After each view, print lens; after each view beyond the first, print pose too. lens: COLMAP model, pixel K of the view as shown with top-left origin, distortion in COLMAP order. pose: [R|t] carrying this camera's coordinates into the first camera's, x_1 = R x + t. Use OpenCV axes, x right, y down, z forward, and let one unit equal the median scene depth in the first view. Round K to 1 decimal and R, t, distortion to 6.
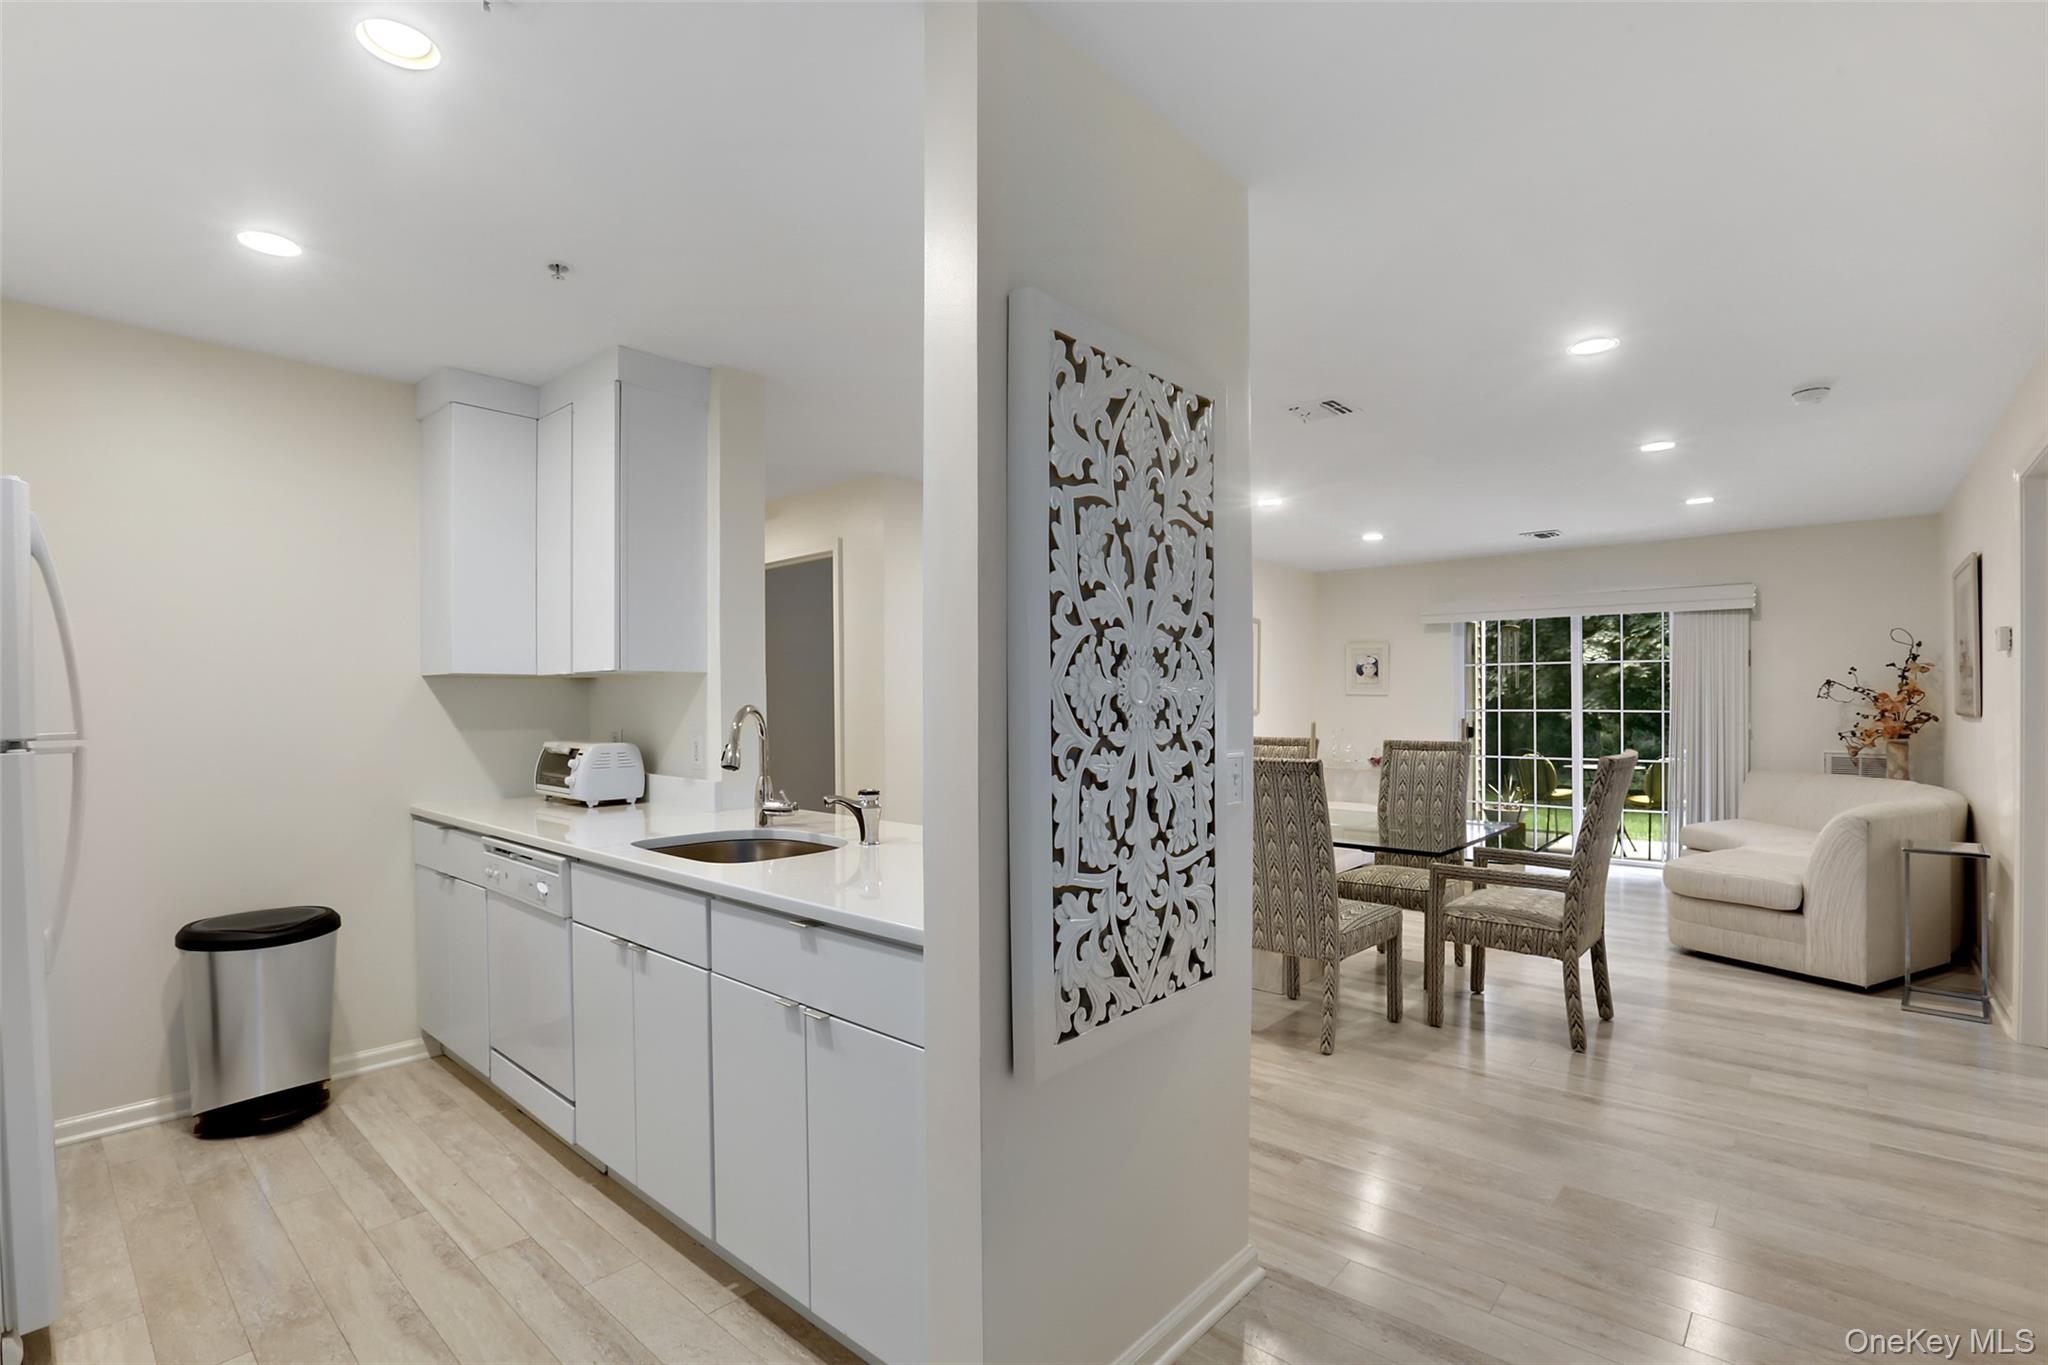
lens RADIAL K [[954.8, 0, 1023.2], [0, 954.8, 709.9], [0, 0, 1]] dist [-0.041206, 0.011237]
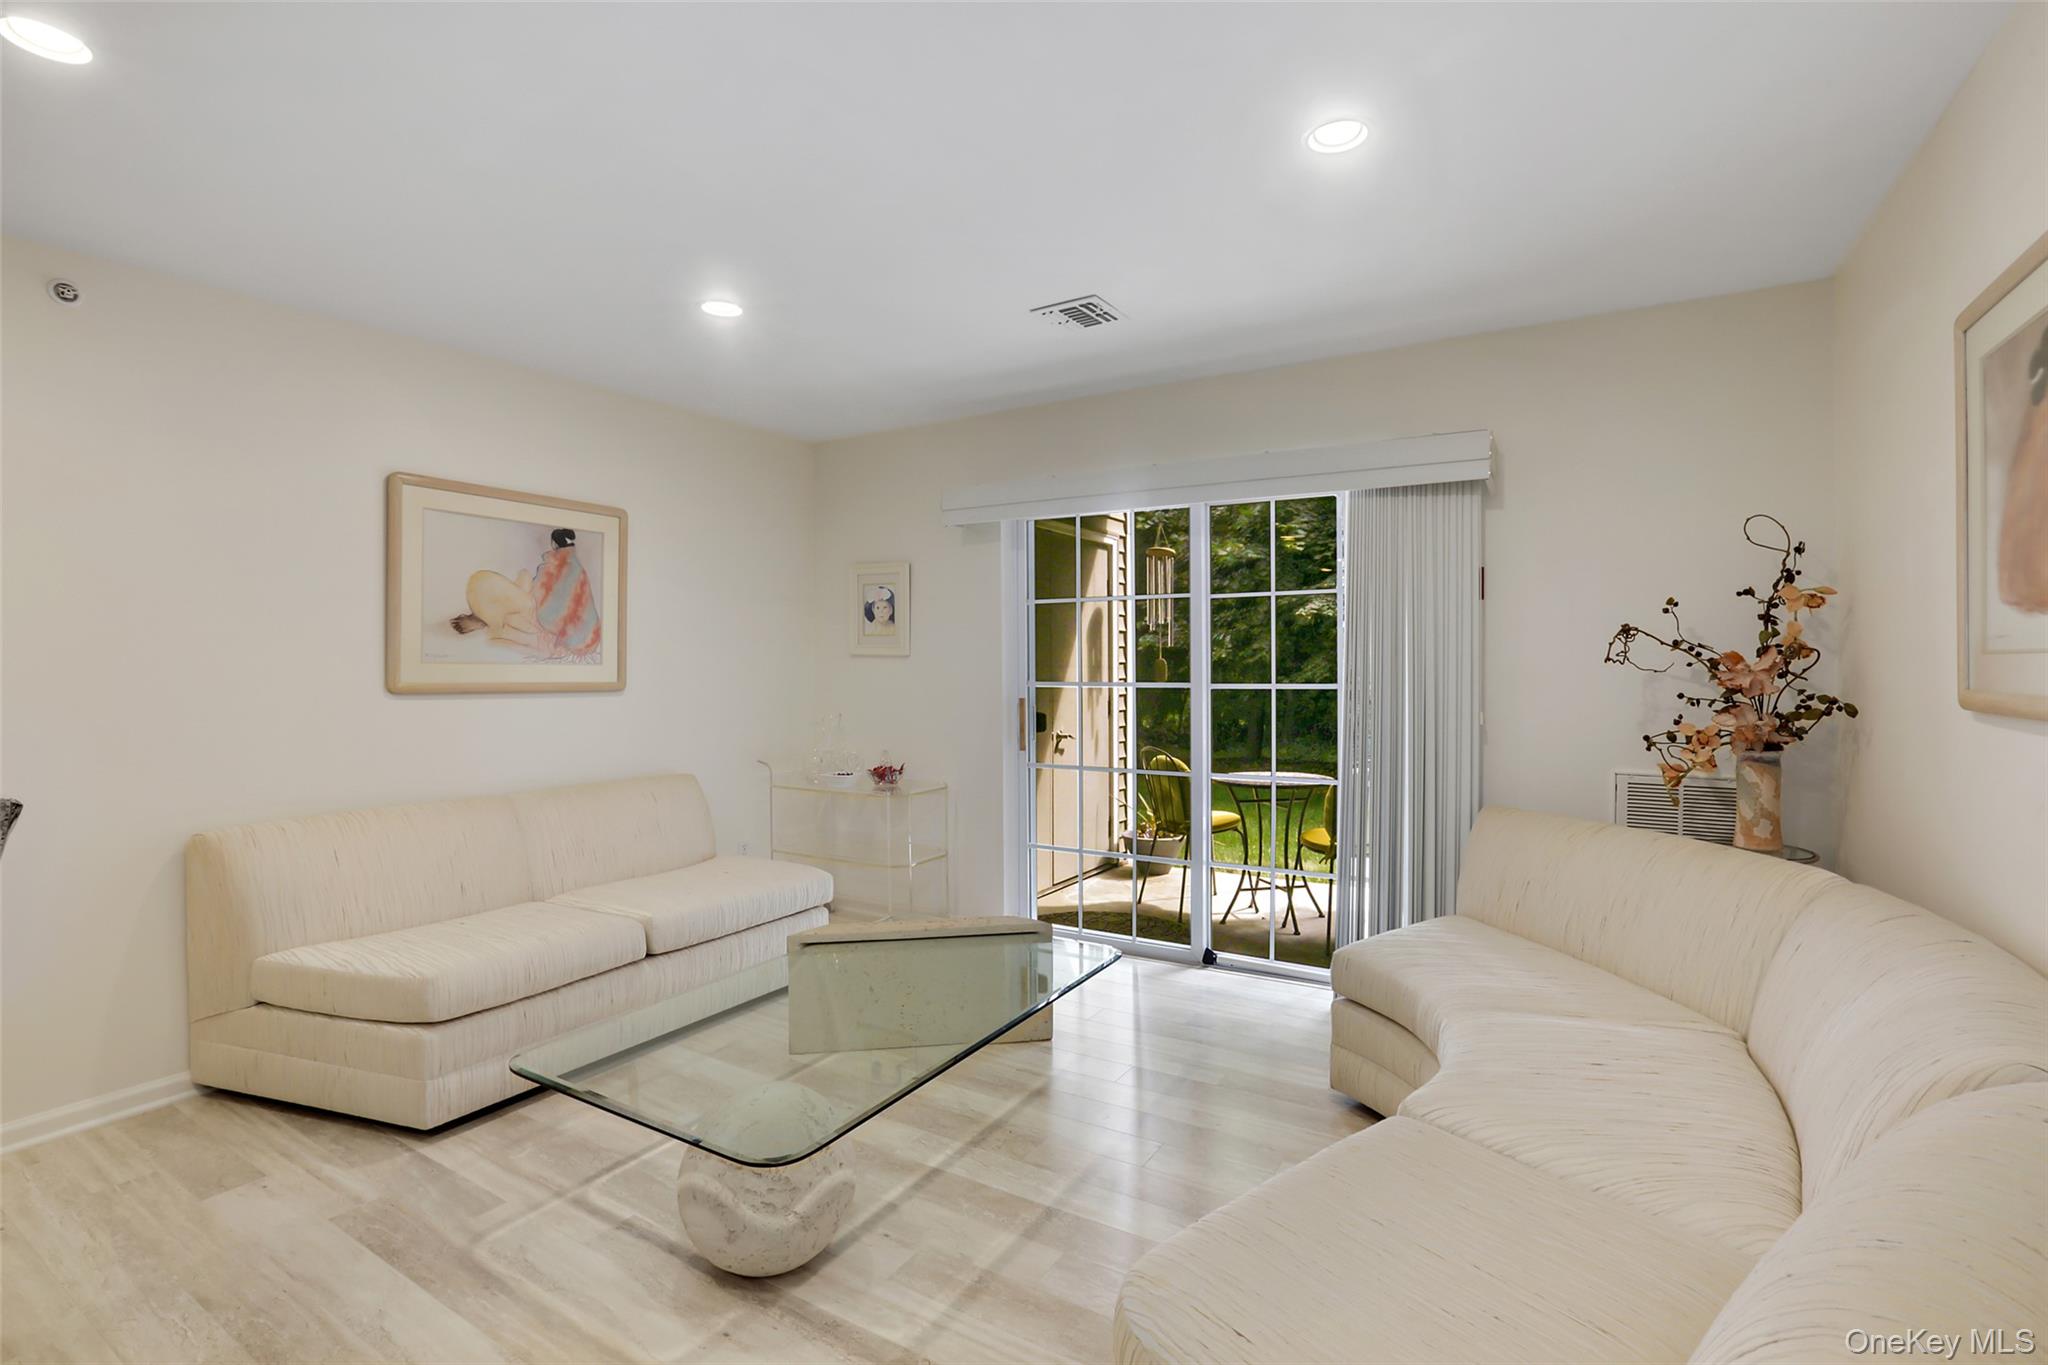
lens RADIAL K [[954.8, 0, 1037.0], [0, 954.8, 682.0], [0, 0, 1]] dist [-0.041206, 0.011237]
pose [[0.984038, -0.001801, 0.177950, 0.506877], [-0.000009, 0.999948, 0.010166, -0.008199], [-0.177959, -0.010006, 0.983987, 0.609347]]
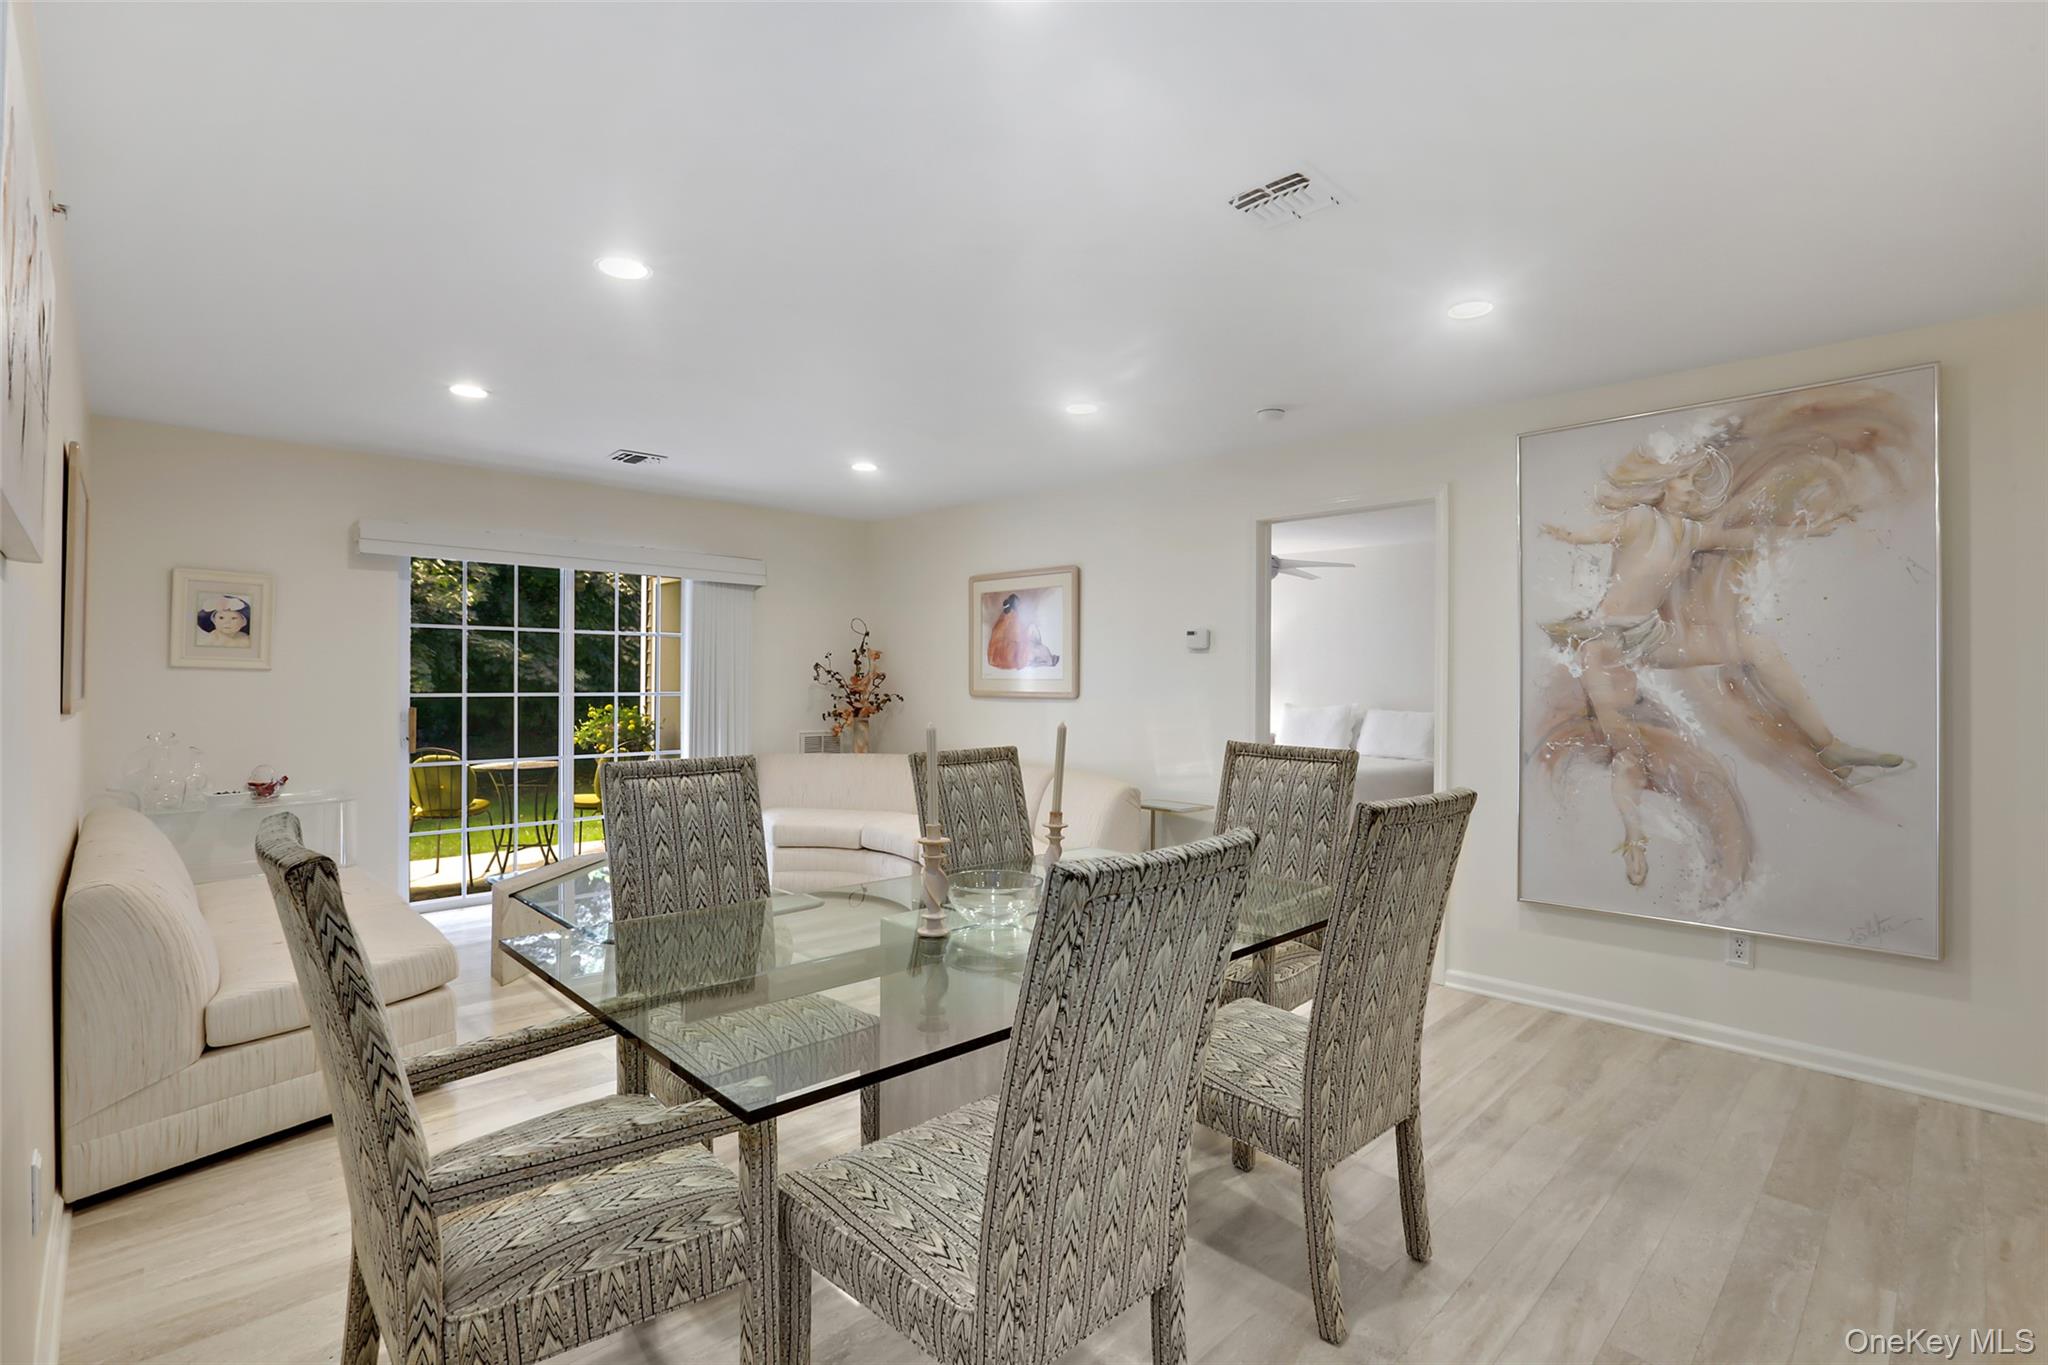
lens RADIAL K [[954.8, 0, 1022.1], [0, 954.8, 682.8], [0, 0, 1]] dist [-0.041206, 0.011237]
pose [[0.065316, -0.000297, 0.997865, -0.193711], [-0.000959, 0.999999, 0.000361, -0.011577], [-0.997864, -0.000980, 0.065315, 0.738485]]
